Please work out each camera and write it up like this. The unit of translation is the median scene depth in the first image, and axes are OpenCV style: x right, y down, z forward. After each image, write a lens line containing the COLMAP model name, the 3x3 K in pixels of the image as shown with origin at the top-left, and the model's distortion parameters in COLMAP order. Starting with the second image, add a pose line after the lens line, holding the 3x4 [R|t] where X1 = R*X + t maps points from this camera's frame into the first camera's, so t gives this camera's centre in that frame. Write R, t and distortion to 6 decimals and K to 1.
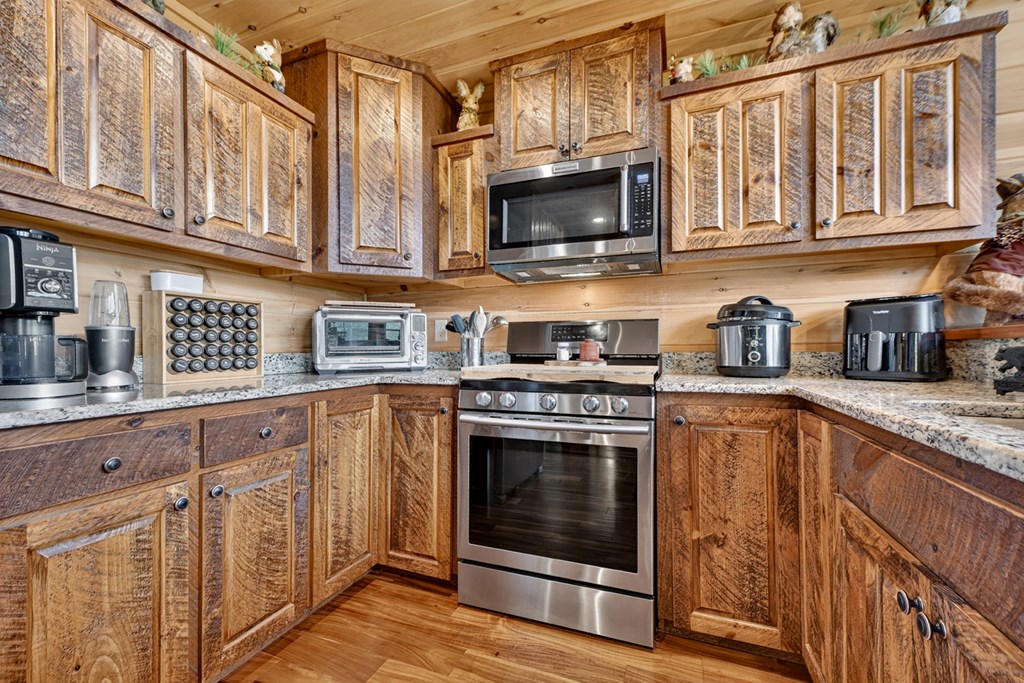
lens RADIAL K [[423.9, 0, 512.4], [0, 423.9, 351.0], [0, 0, 1]] dist [0.010587, -0.001478]
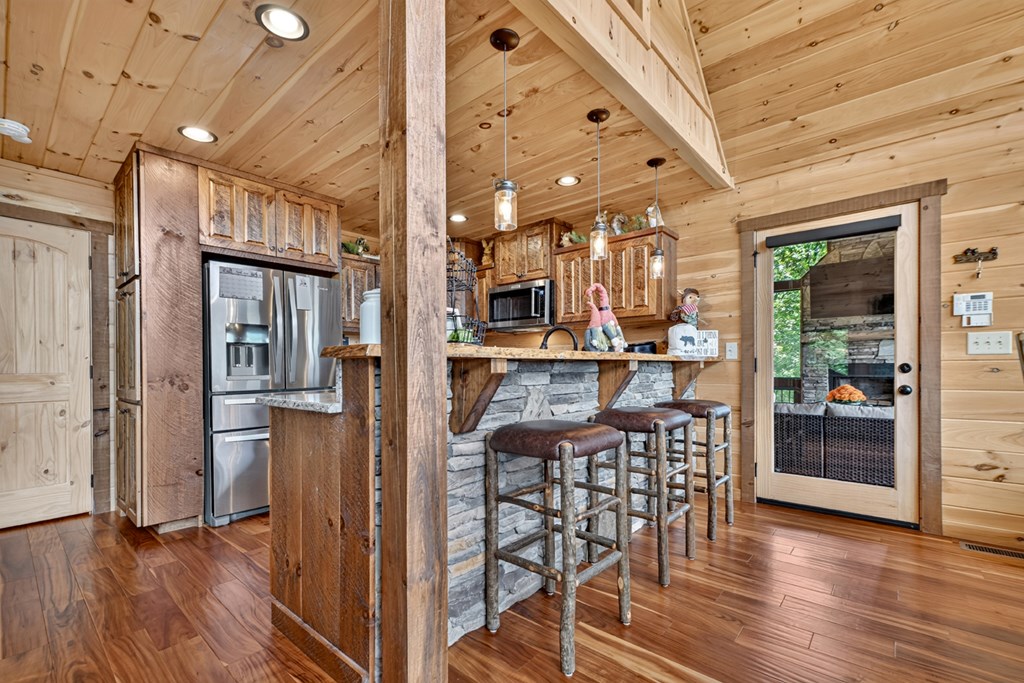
lens RADIAL K [[433.8, 0, 516.8], [0, 433.8, 366.5], [0, 0, 1]] dist [0.008730, -0.000404]
pose [[0.945033, -0.005732, -0.326924, 0.899386], [0.007314, 0.999967, 0.003609, -0.013888], [0.326892, -0.005802, 0.945044, -1.205943]]
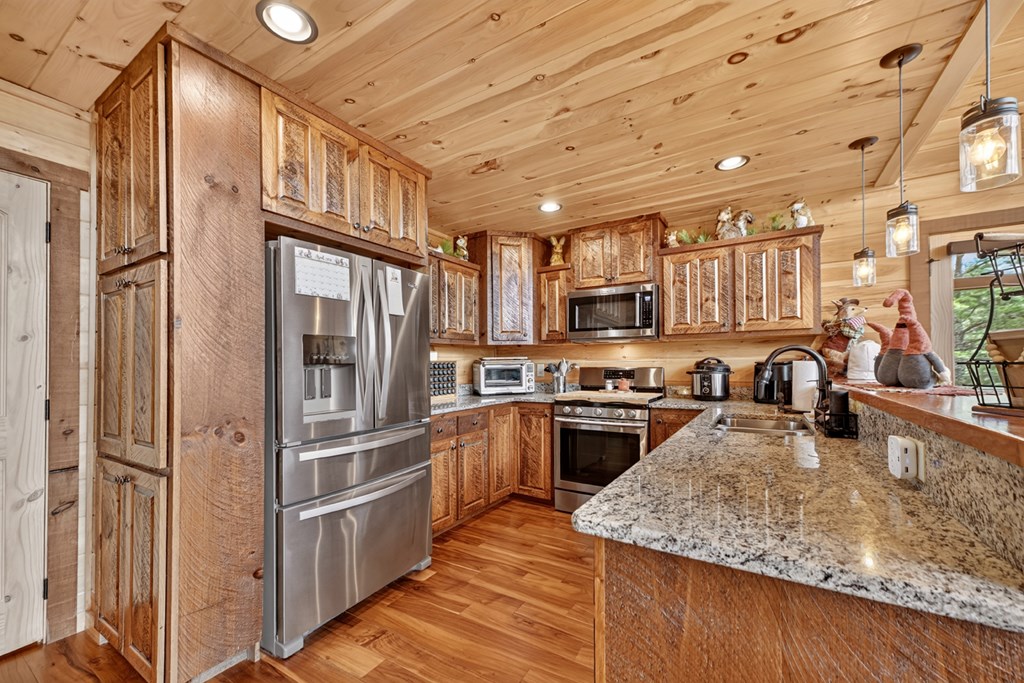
lens RADIAL K [[402.0, 0, 515.5], [0, 402.0, 360.3], [0, 0, 1]] dist [0.013163, -0.001414]
pose [[0.983985, -0.007725, -0.178084, 0.033121], [0.006011, 0.999930, -0.010163, -0.101460], [0.178150, 0.008930, 0.983963, -0.893286]]
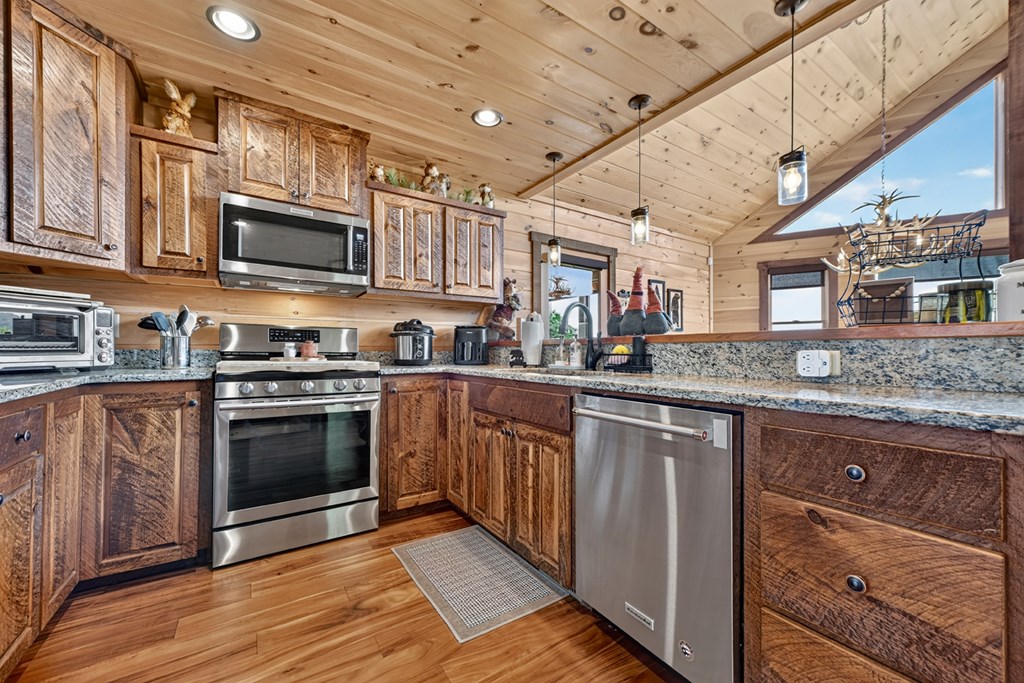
lens RADIAL K [[402.0, 0, 517.5], [0, 402.0, 349.9], [0, 0, 1]] dist [0.013163, -0.001414]
pose [[0.575863, 0.007421, 0.817513, -0.522883], [-0.006445, 0.999969, -0.004537, 0.001787], [-0.817521, -0.002656, 0.575893, -0.284007]]
